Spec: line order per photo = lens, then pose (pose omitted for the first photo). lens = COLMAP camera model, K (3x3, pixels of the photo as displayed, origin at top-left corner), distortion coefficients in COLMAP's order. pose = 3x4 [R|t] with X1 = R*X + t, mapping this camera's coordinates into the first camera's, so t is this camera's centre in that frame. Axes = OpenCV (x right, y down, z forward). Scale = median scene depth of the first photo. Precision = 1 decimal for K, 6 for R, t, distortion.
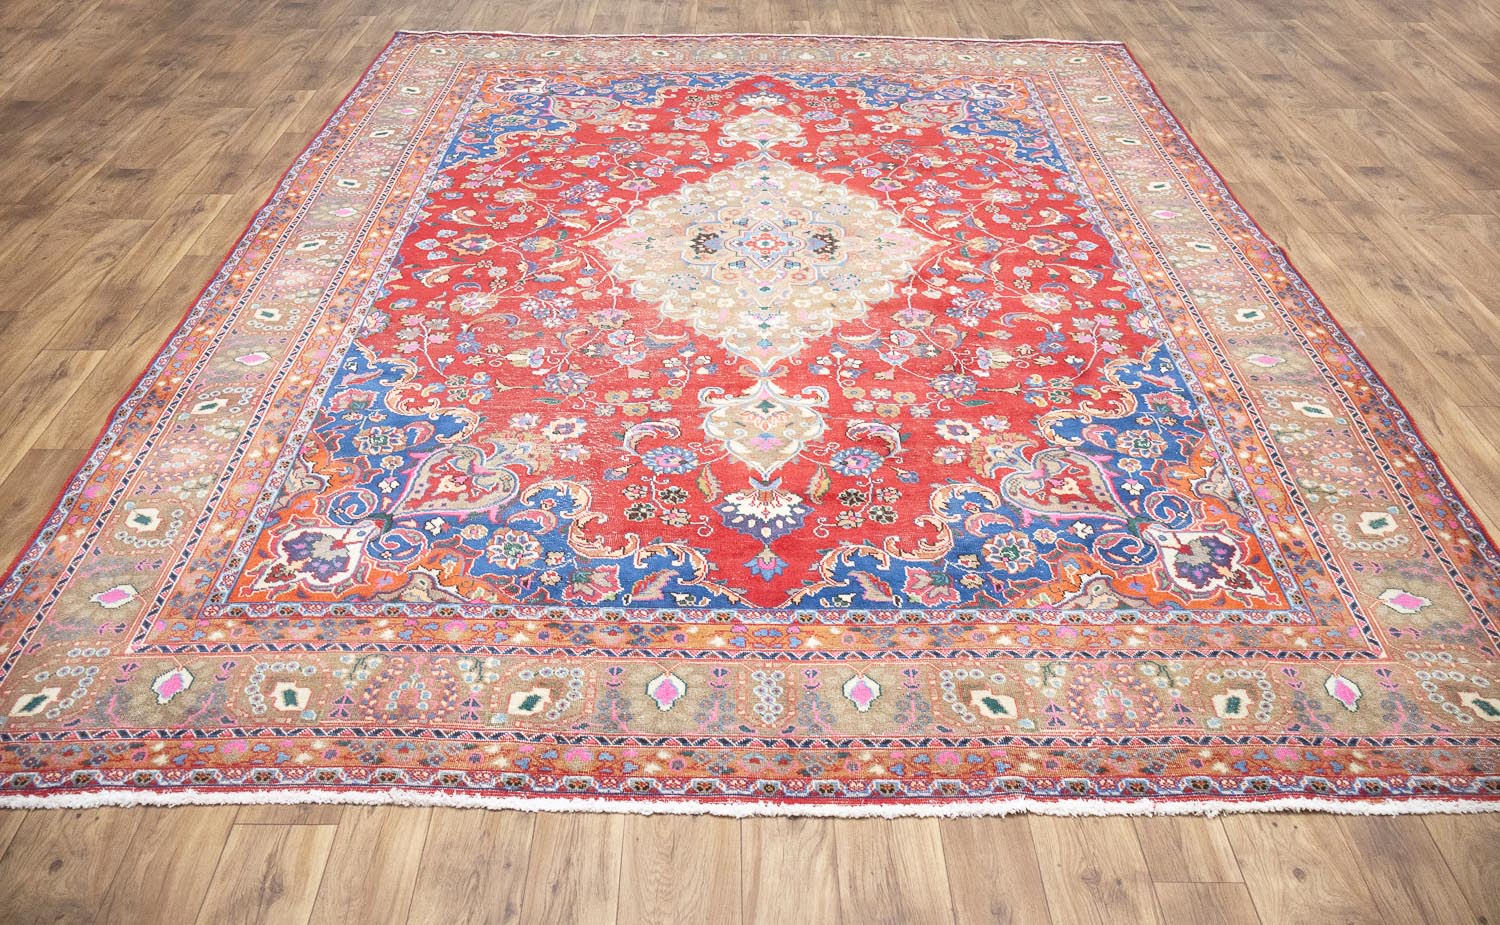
lens RADIAL K [[1218.2, 0, 736.5], [0, 1218.2, 460.1], [0, 0, 1]] dist [0.004704, -0.010081]
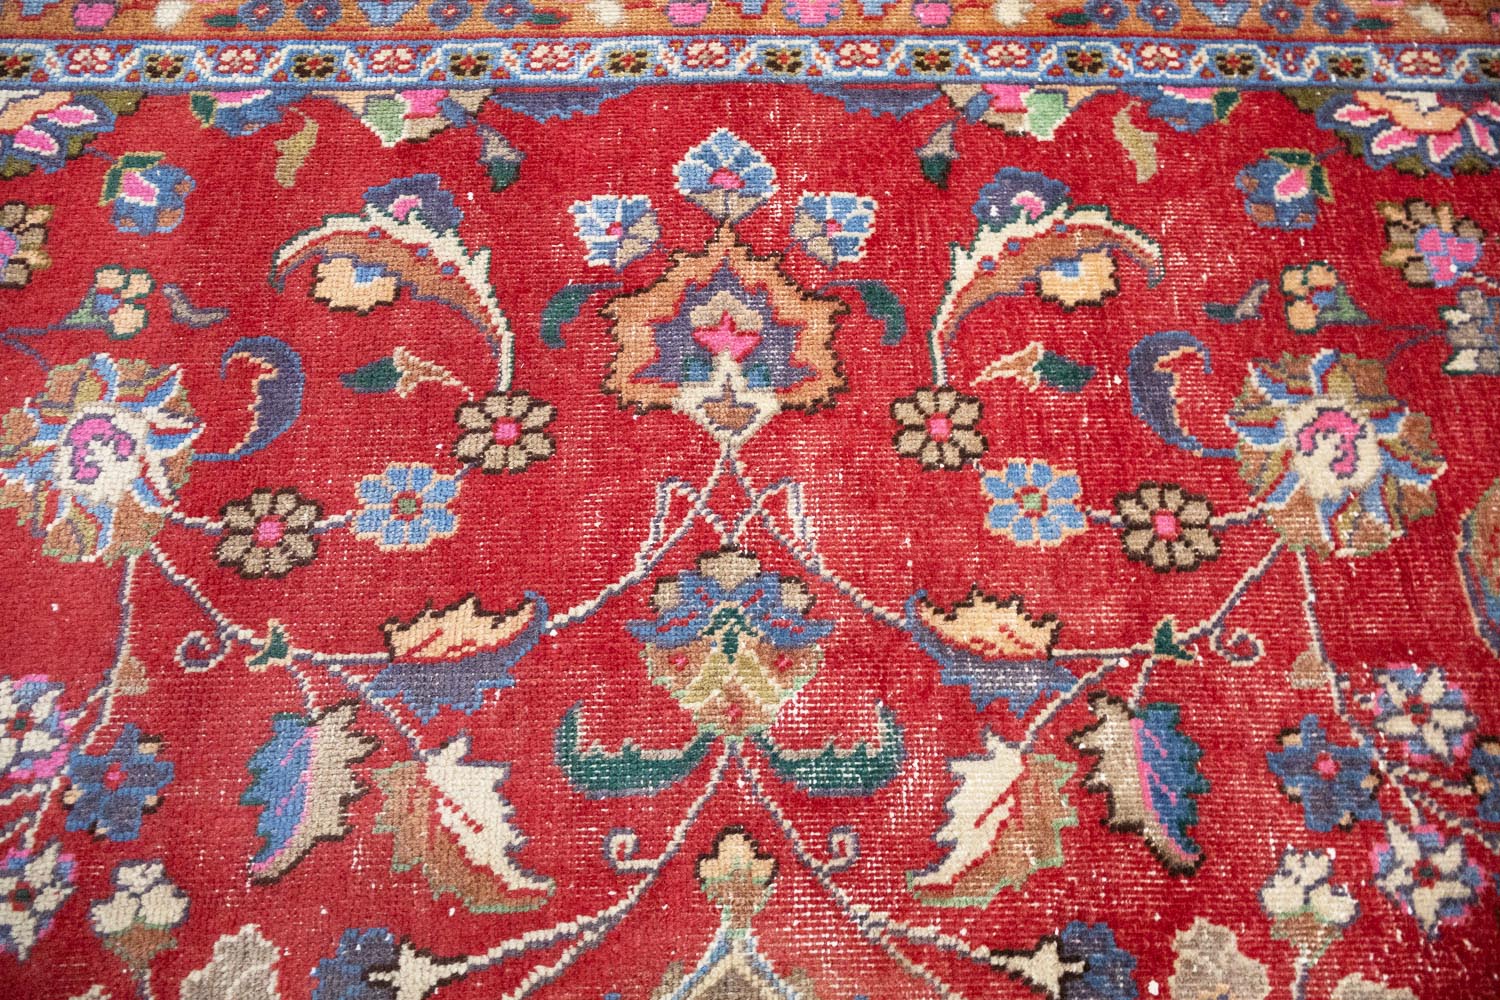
lens RADIAL K [[1241.5, 0, 738.7], [0, 1241.5, 495.4], [0, 0, 1]] dist [0.004987, -0.005165]
pose [[-0.013394, -0.931274, 0.364074, 0.163455], [0.573157, 0.291202, 0.765959, -0.335656], [-0.819336, 0.218931, 0.529865, 0.931724]]
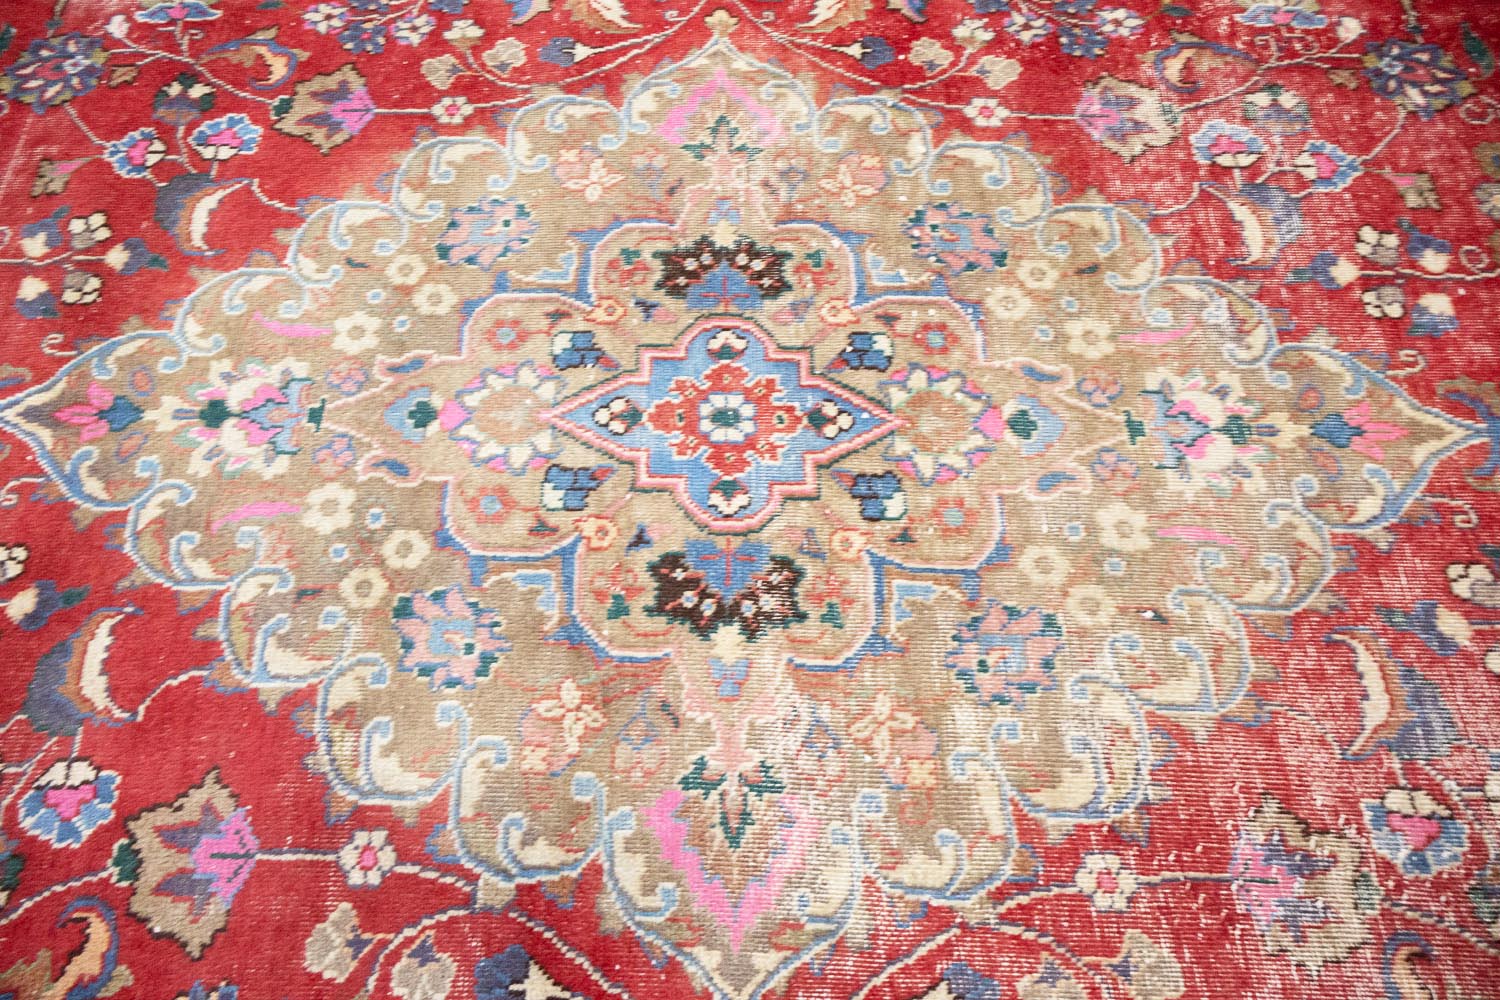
lens RADIAL K [[1239.6, 0, 750.0], [0, 1239.6, 500.0], [0, 0, 1]] dist [0.000659, -0.006190]
pose [[-0.006875, -0.880847, 0.473351, -0.151462], [0.588371, 0.379189, 0.714168, -0.408896], [-0.808562, 0.283416, 0.515658, 0.865613]]
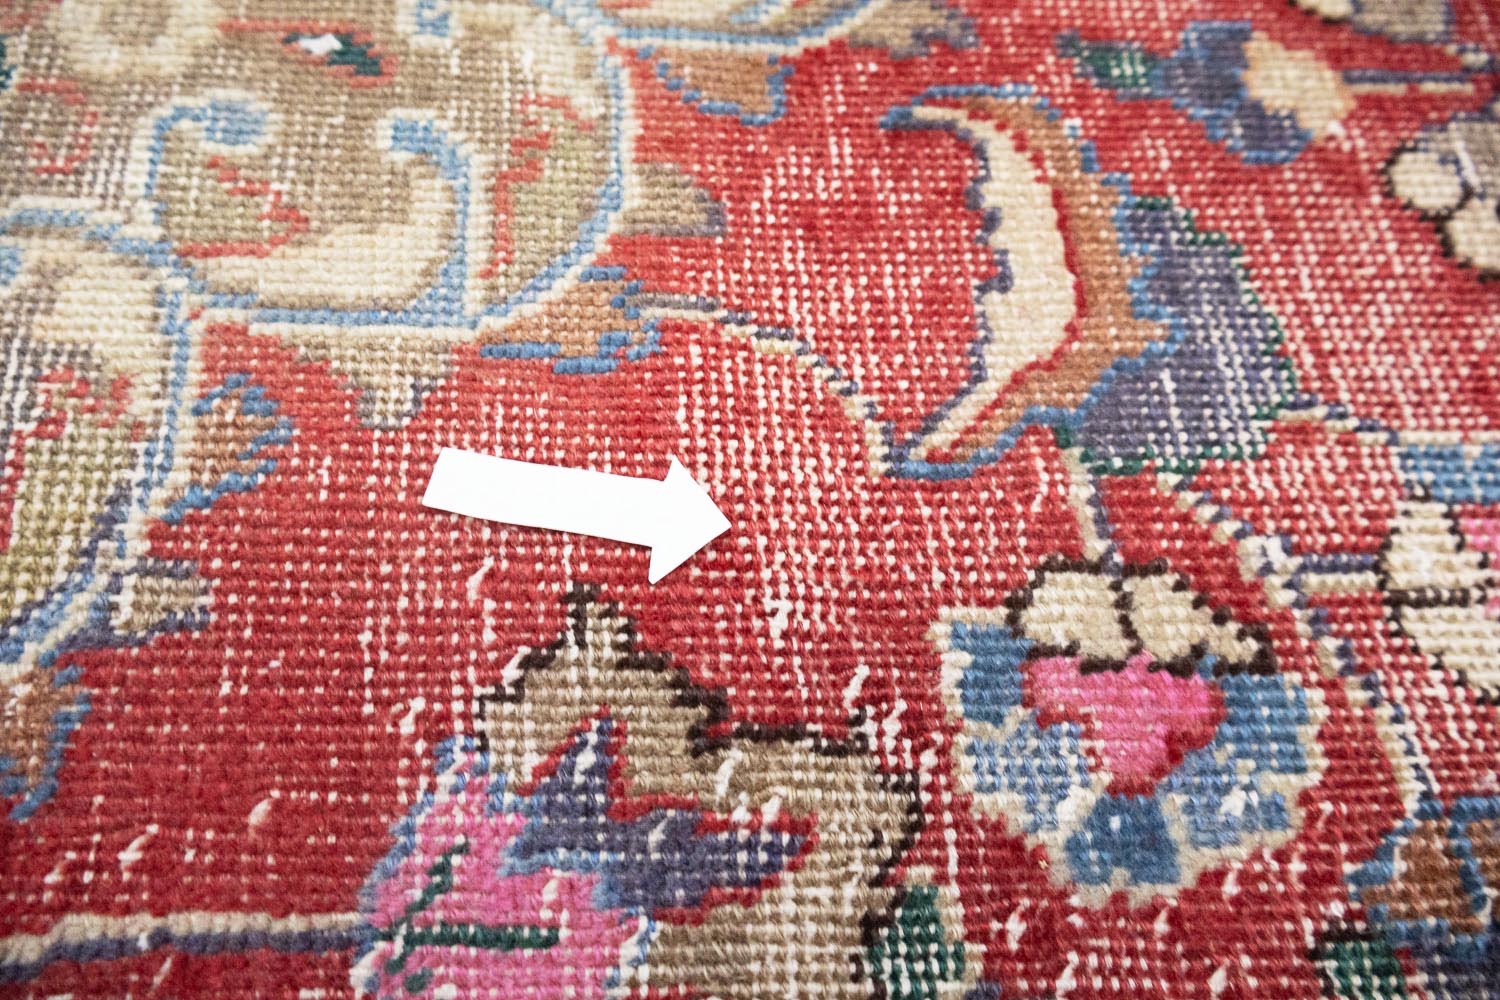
lens RADIAL K [[1219.0, 0, 753.1], [0, 1219.0, 548.4], [0, 0, 1]] dist [0.007406, 0.001105]
pose [[-0.053810, -0.913886, 0.402389, -0.104629], [0.533336, 0.314376, 0.785316, -0.164462], [-0.844190, 0.256867, 0.470491, 0.891663]]
